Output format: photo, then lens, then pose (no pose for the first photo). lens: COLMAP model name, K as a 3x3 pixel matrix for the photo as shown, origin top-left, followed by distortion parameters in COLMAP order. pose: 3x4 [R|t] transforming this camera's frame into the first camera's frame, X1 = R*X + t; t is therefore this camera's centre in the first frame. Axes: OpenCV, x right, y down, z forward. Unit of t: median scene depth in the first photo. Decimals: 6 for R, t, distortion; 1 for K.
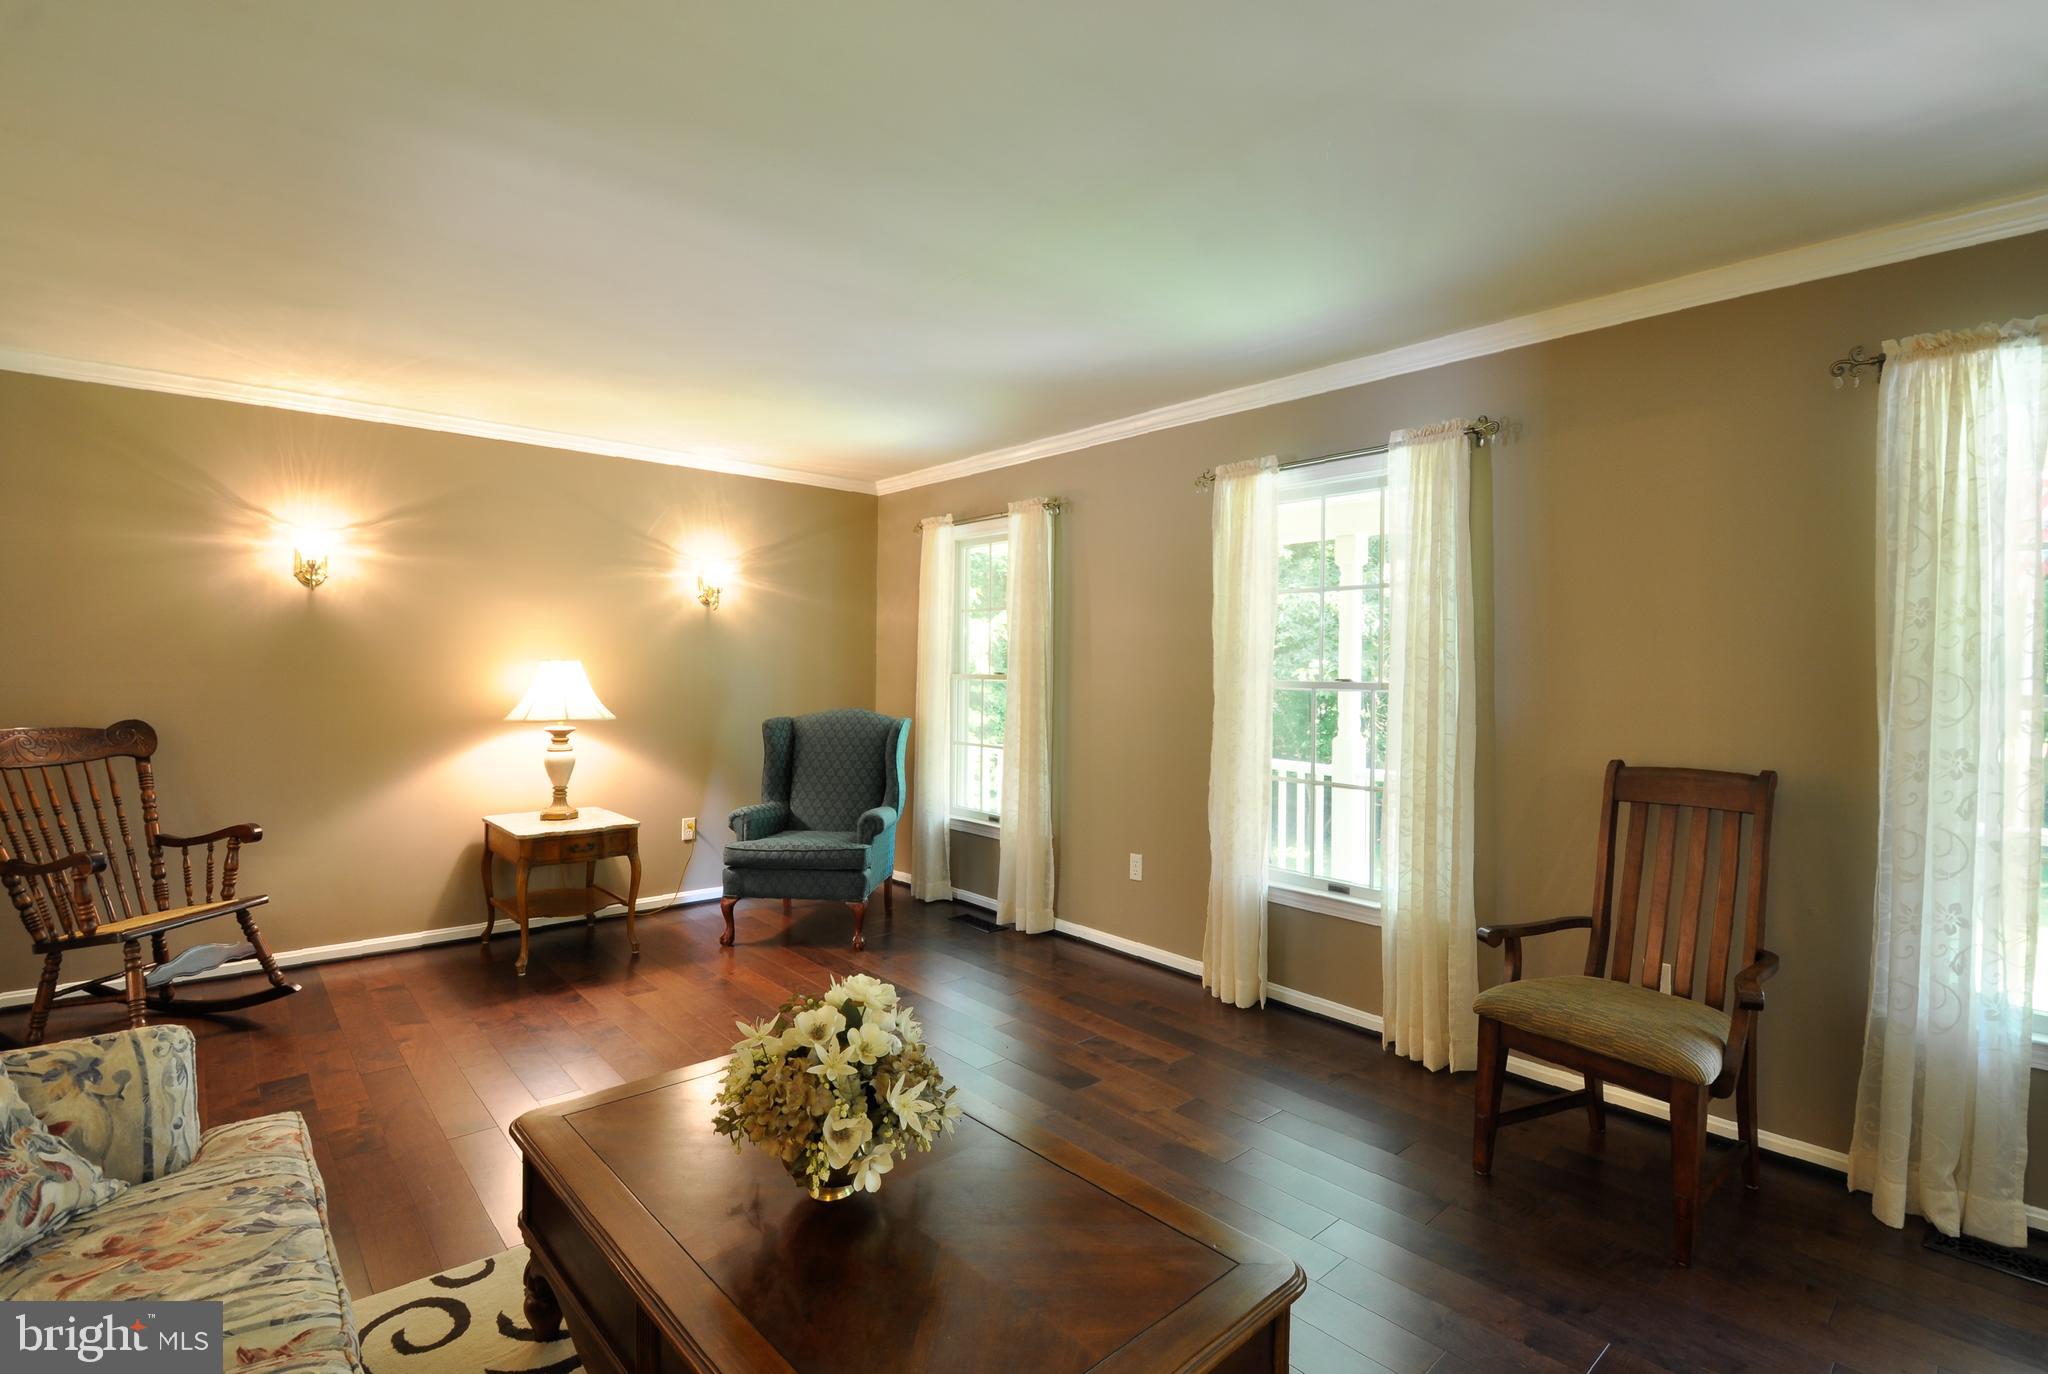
lens RADIAL K [[934.9, 0, 1010.2], [0, 934.9, 667.5], [0, 0, 1]] dist [0.008616, -0.011581]
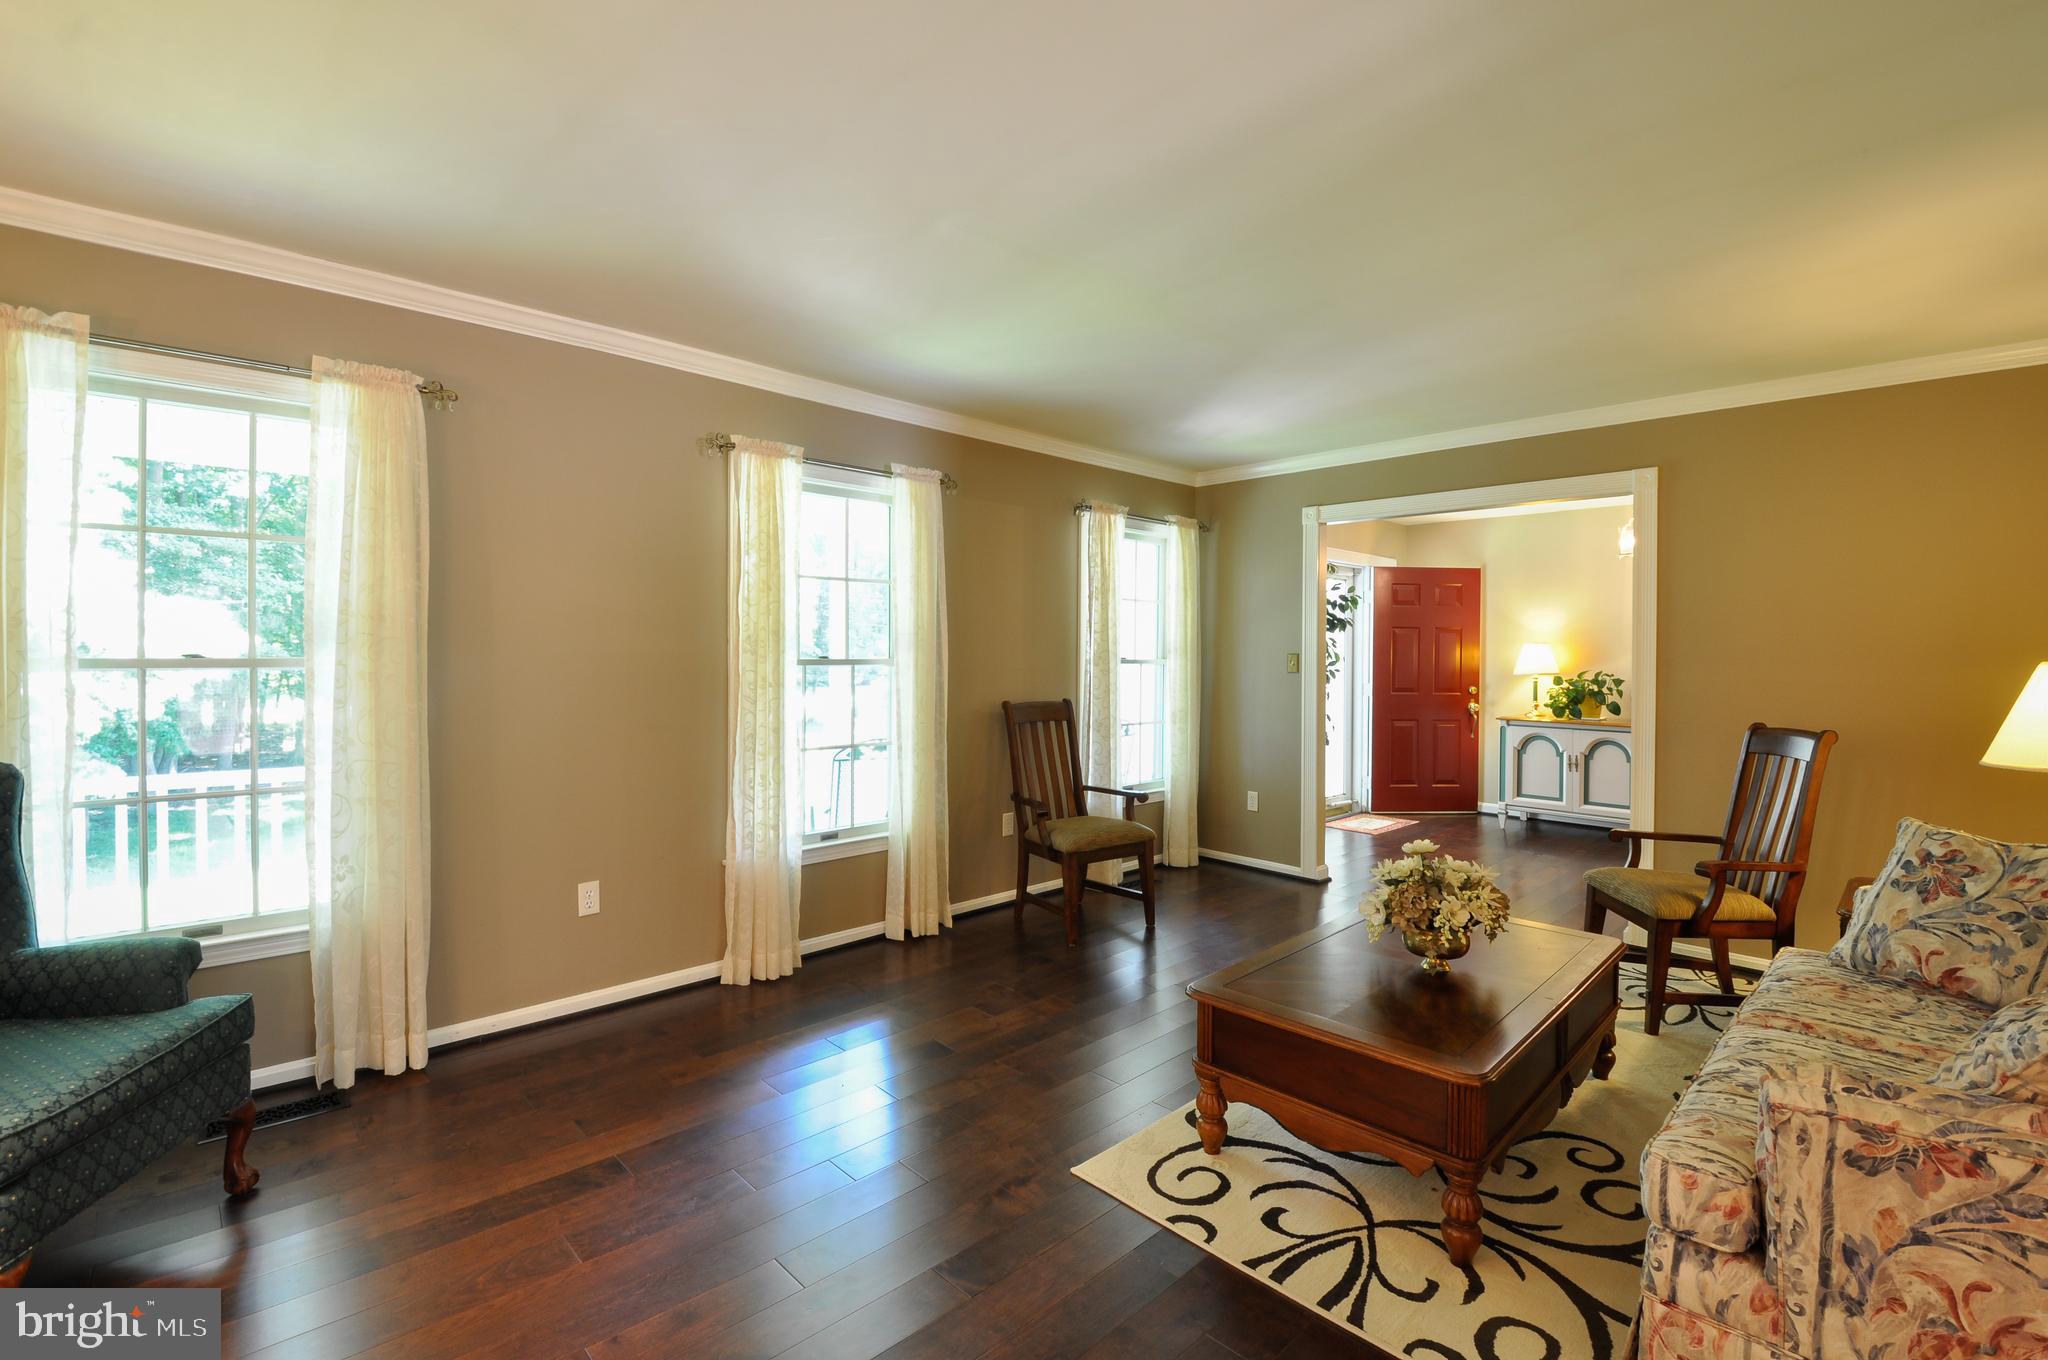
lens RADIAL K [[939.1, 0, 1014.0], [0, 939.1, 660.9], [0, 0, 1]] dist [0.012328, -0.008057]
pose [[-0.052059, -0.022217, 0.998397, -0.810726], [-0.007385, 0.999734, 0.021862, -0.008921], [-0.998617, -0.006235, -0.052209, 0.823656]]
